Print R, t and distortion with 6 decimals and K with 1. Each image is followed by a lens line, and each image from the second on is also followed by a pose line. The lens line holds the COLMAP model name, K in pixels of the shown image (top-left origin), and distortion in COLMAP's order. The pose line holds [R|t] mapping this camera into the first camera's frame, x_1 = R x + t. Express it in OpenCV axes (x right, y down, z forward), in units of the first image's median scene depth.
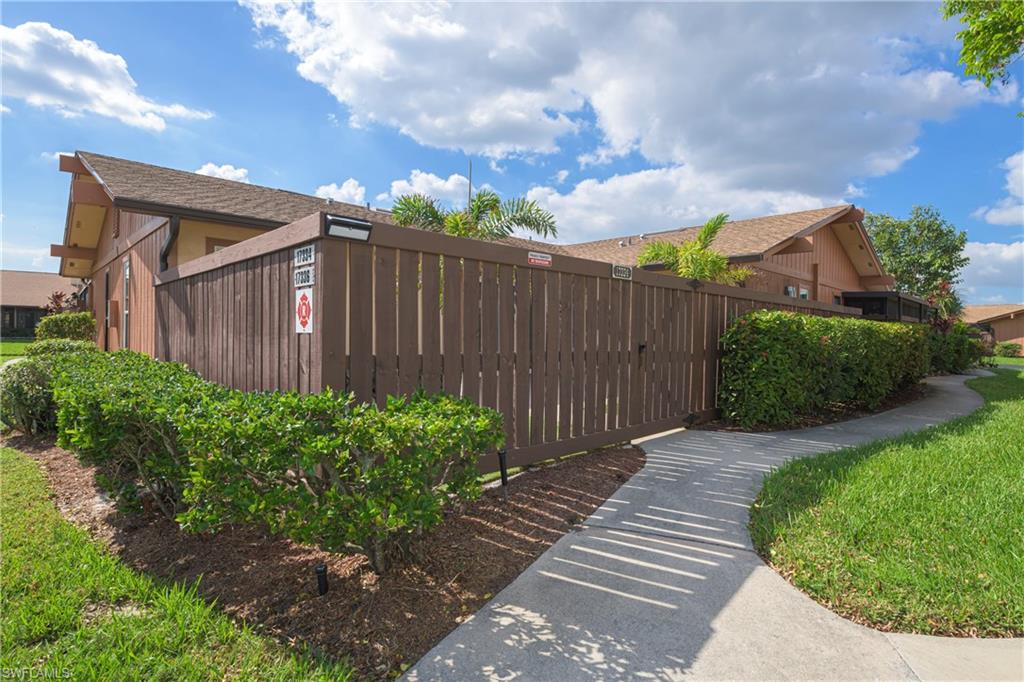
lens RADIAL K [[509.4, 0, 521.6], [0, 509.4, 340.5], [0, 0, 1]] dist [0.017452, -0.019024]
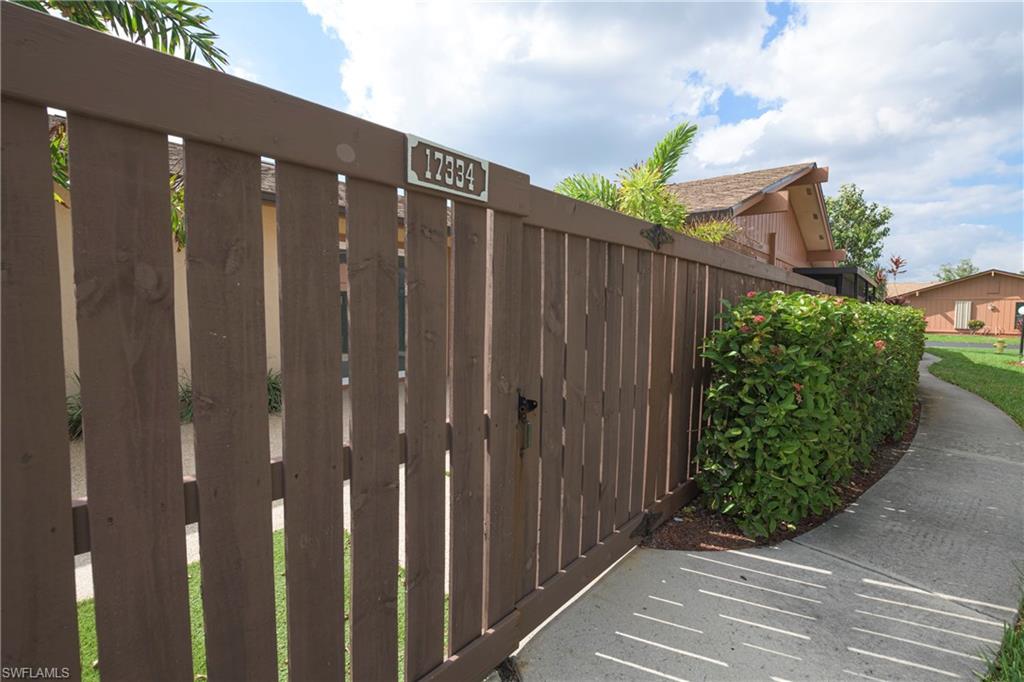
lens RADIAL K [[480.5, 0, 512.0], [0, 480.5, 341.0], [0, 0, 1]] dist [0.000418, 0.000005]
pose [[0.995124, -0.010375, 0.098088, 0.181949], [0.005293, 0.998637, 0.051921, -0.043497], [-0.098493, -0.051148, 0.993822, 0.632273]]
